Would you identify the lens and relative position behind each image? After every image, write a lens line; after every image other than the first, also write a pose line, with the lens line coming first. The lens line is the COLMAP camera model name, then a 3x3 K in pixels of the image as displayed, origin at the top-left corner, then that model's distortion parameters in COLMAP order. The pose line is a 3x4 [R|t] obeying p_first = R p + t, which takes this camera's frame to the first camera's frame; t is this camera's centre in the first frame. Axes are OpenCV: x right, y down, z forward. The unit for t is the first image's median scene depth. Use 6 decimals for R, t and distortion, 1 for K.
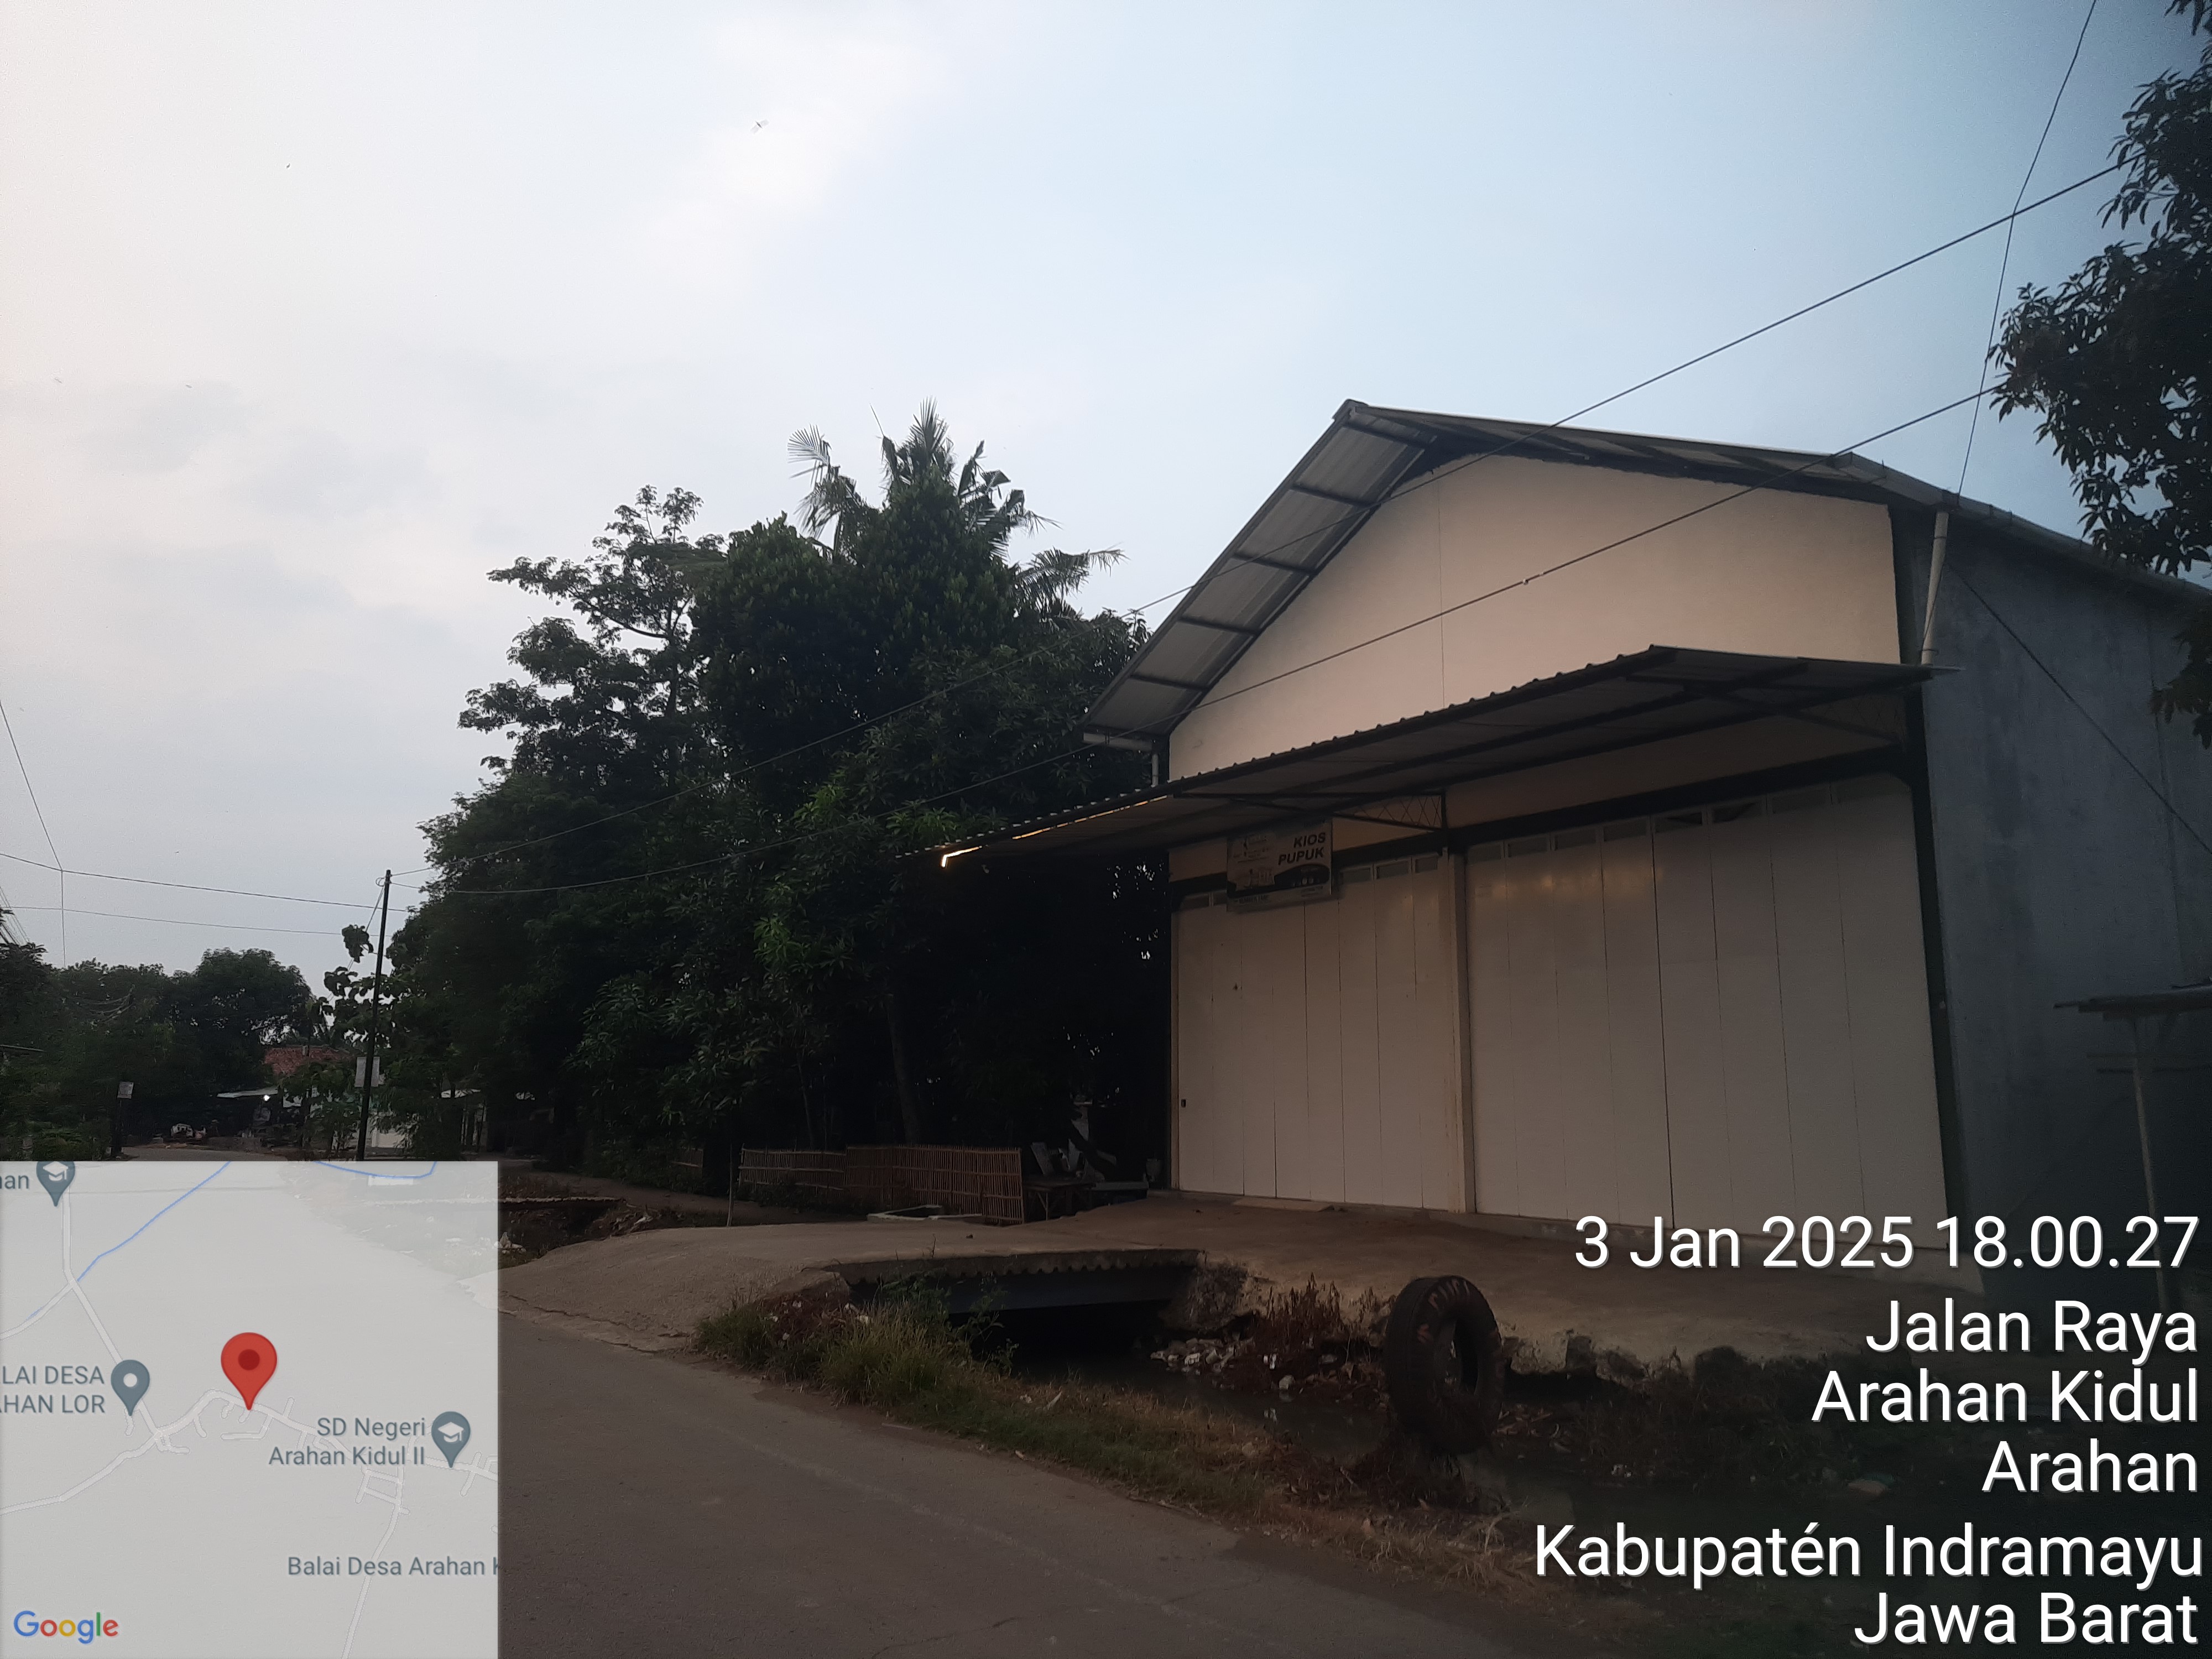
lens RADIAL K [[1621.6, 0, 918.1], [0, 1621.6, 829.0], [0, 0, 1]] dist [0.048072, -0.084267]
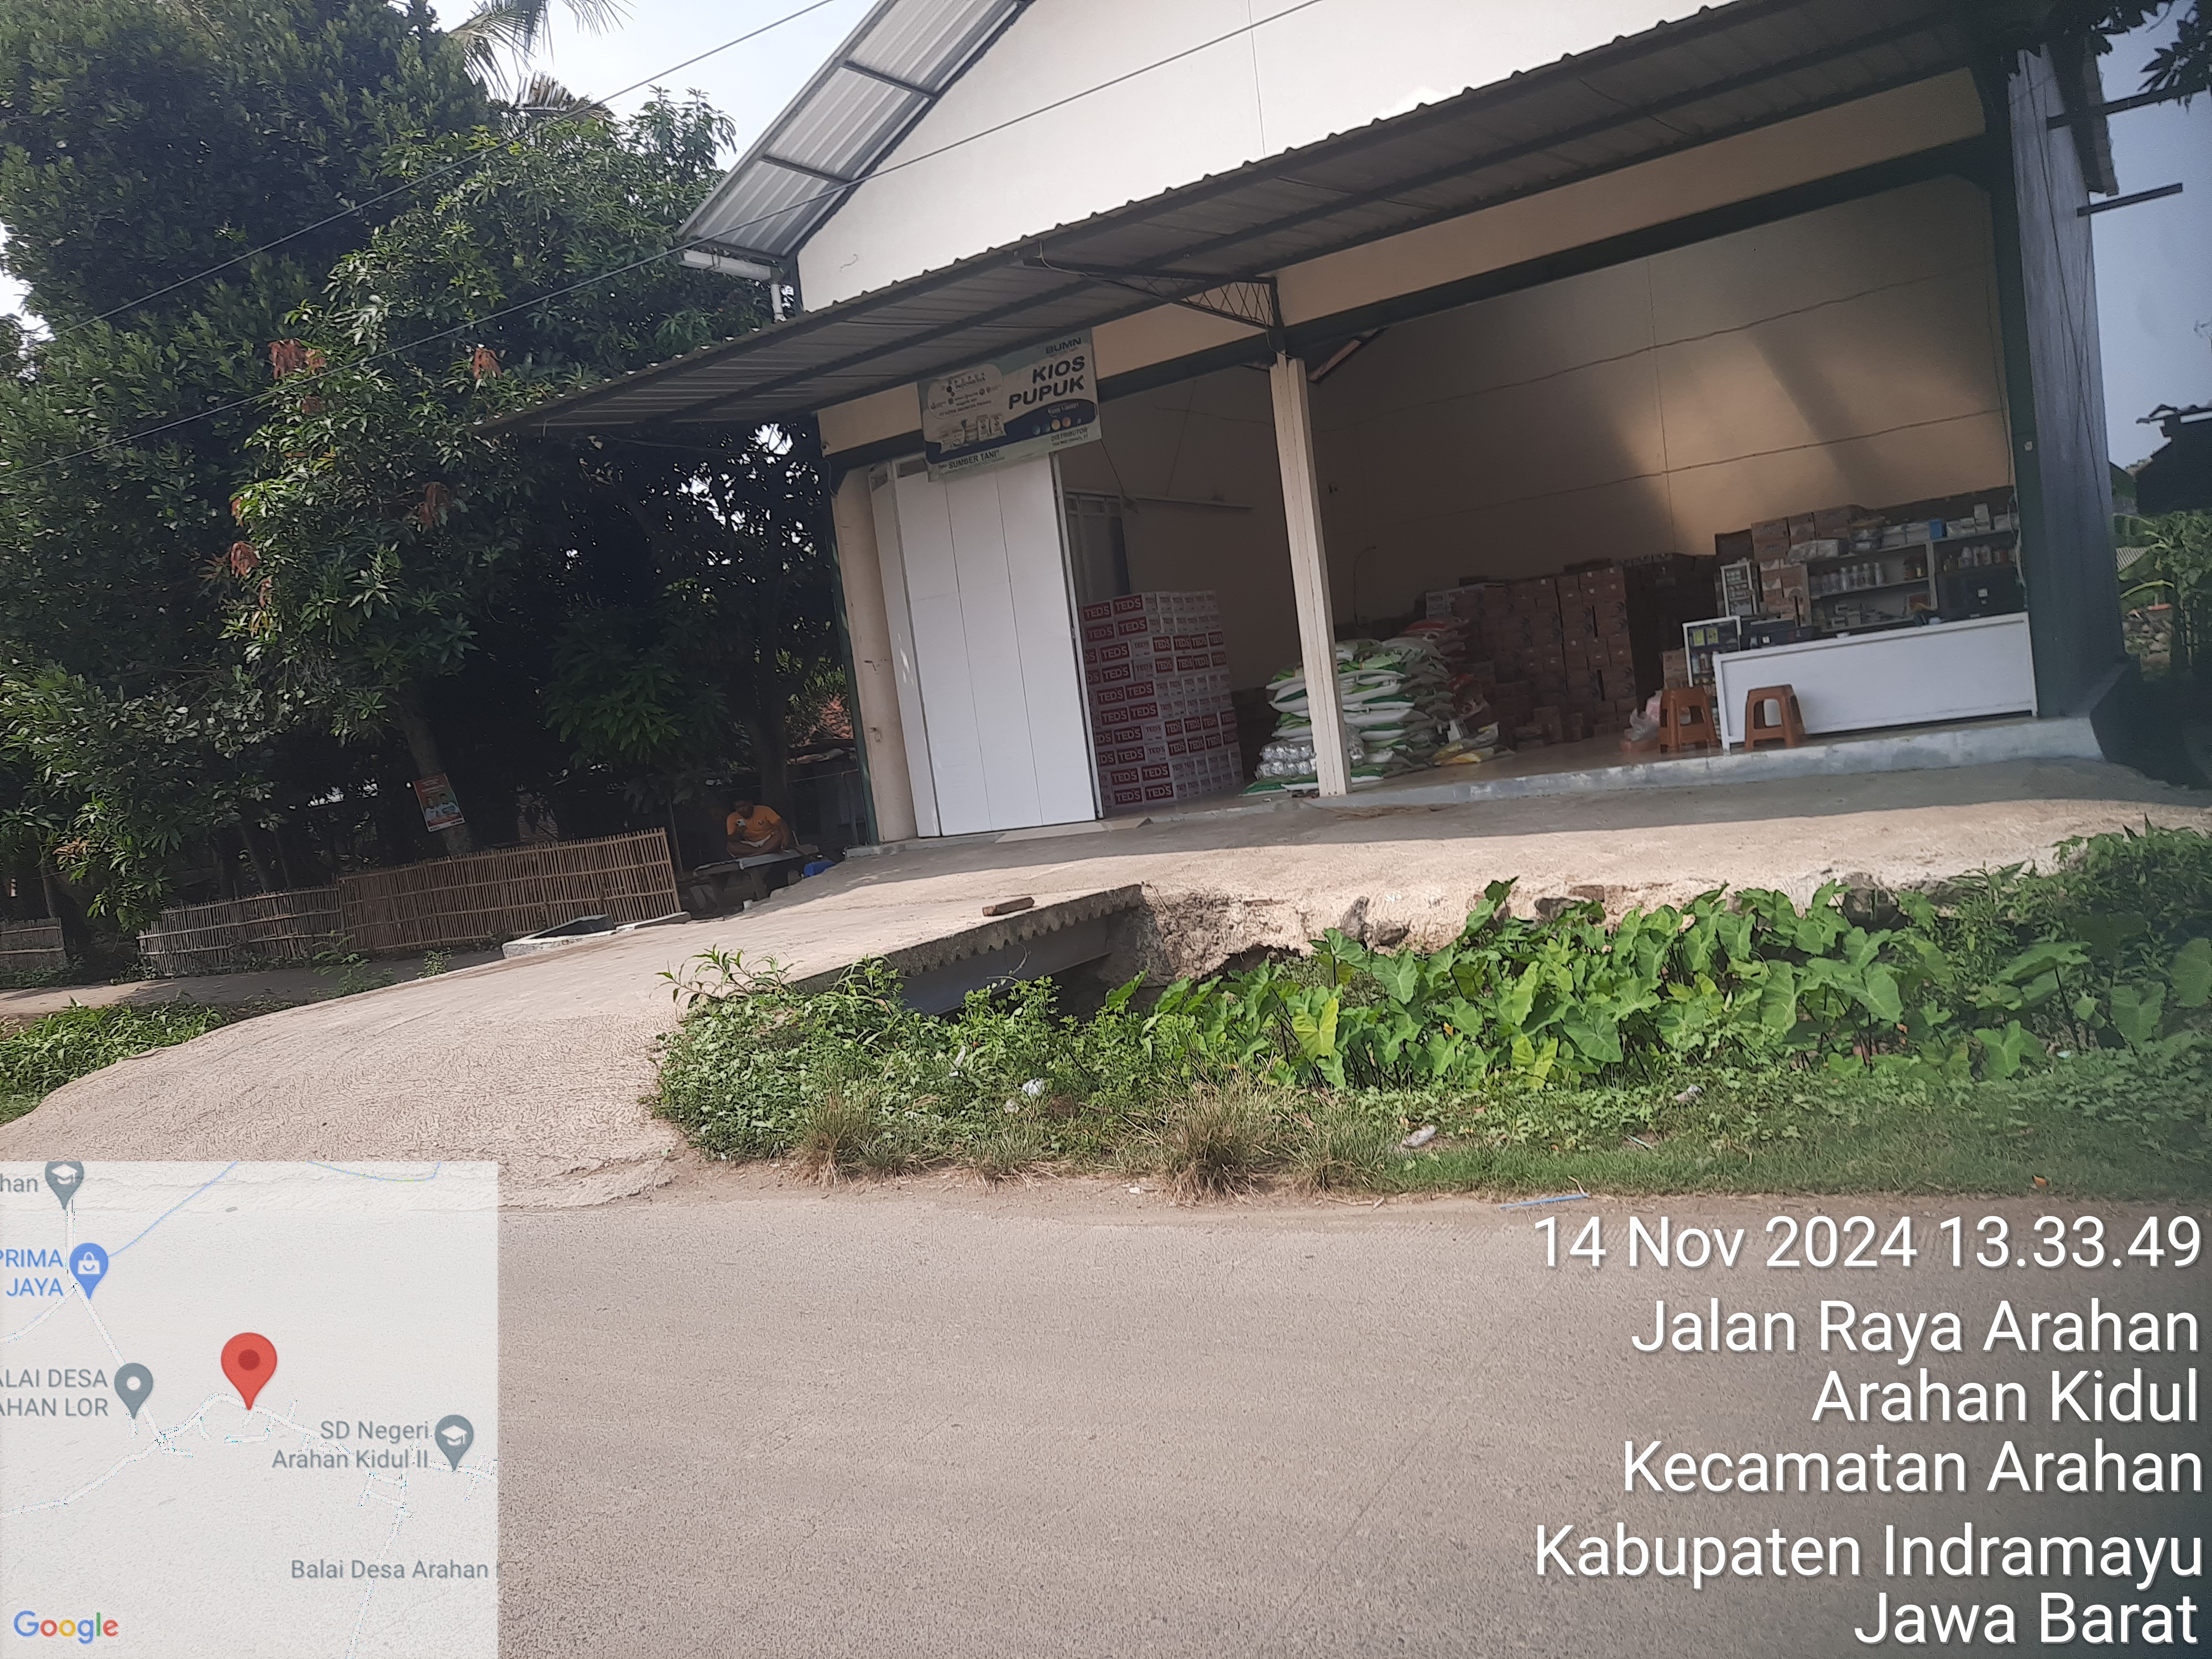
lens RADIAL K [[1696.6, 0, 963.9], [0, 1696.6, 832.9], [0, 0, 1]] dist [0.080456, -0.003953]
pose [[0.875927, -0.155386, 0.456735, -0.192810], [0.068548, 0.977192, 0.200989, 0.052945], [-0.477549, -0.144743, 0.866600, 0.268443]]
